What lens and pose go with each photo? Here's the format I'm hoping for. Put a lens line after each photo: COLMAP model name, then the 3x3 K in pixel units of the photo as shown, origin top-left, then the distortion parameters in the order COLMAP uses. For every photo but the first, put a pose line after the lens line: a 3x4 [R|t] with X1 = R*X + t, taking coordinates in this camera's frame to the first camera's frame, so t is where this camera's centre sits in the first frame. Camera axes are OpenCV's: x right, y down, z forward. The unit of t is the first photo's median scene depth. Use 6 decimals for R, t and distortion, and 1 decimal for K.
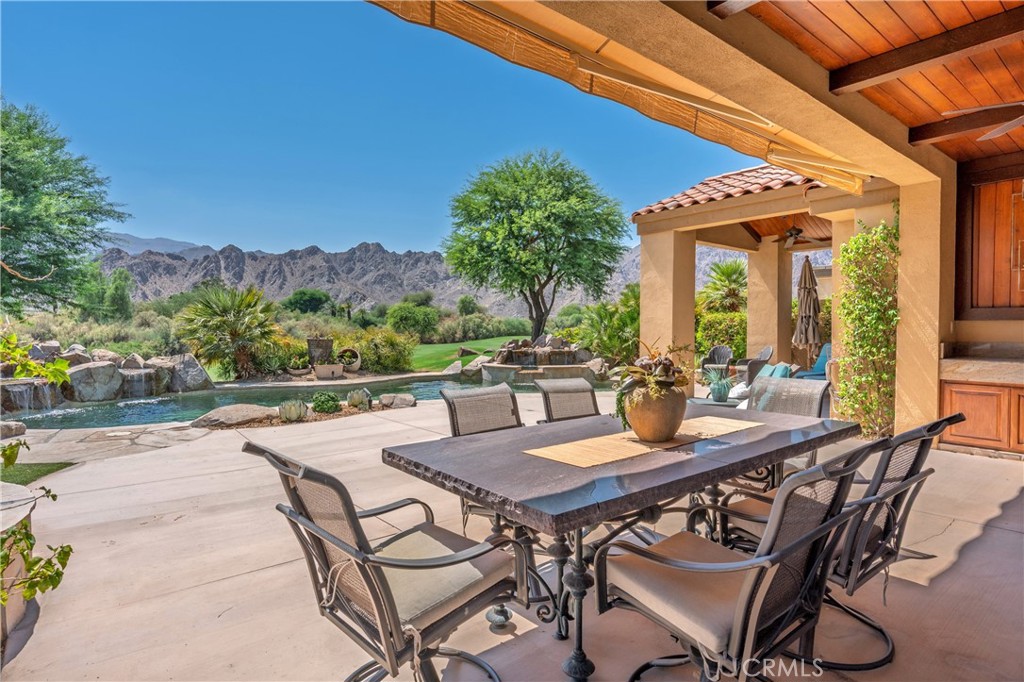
lens RADIAL K [[542.7, 0, 510.5], [0, 542.7, 341.5], [0, 0, 1]] dist [-0.000343, 0.000682]
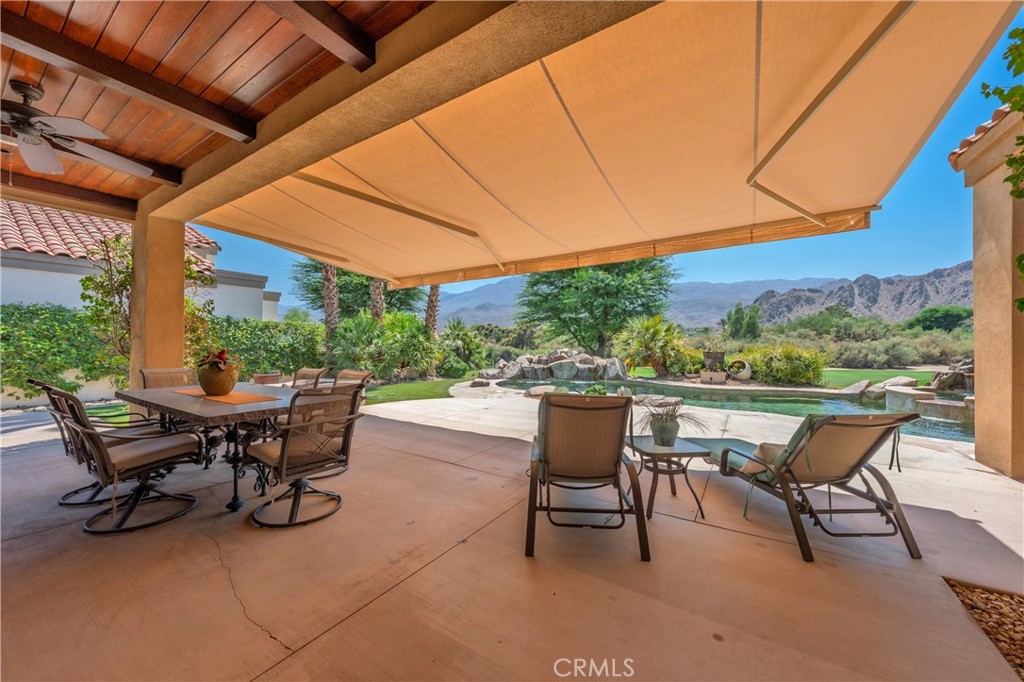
lens RADIAL K [[377.0, 0, 512.0], [0, 377.0, 341.0], [0, 0, 1]] dist [-0.001237, -0.000219]
pose [[0.320236, -0.003752, -0.947330, 0.406104], [-0.028133, 0.999513, -0.013468, -0.004719], [0.946920, 0.030965, 0.319975, 0.340217]]
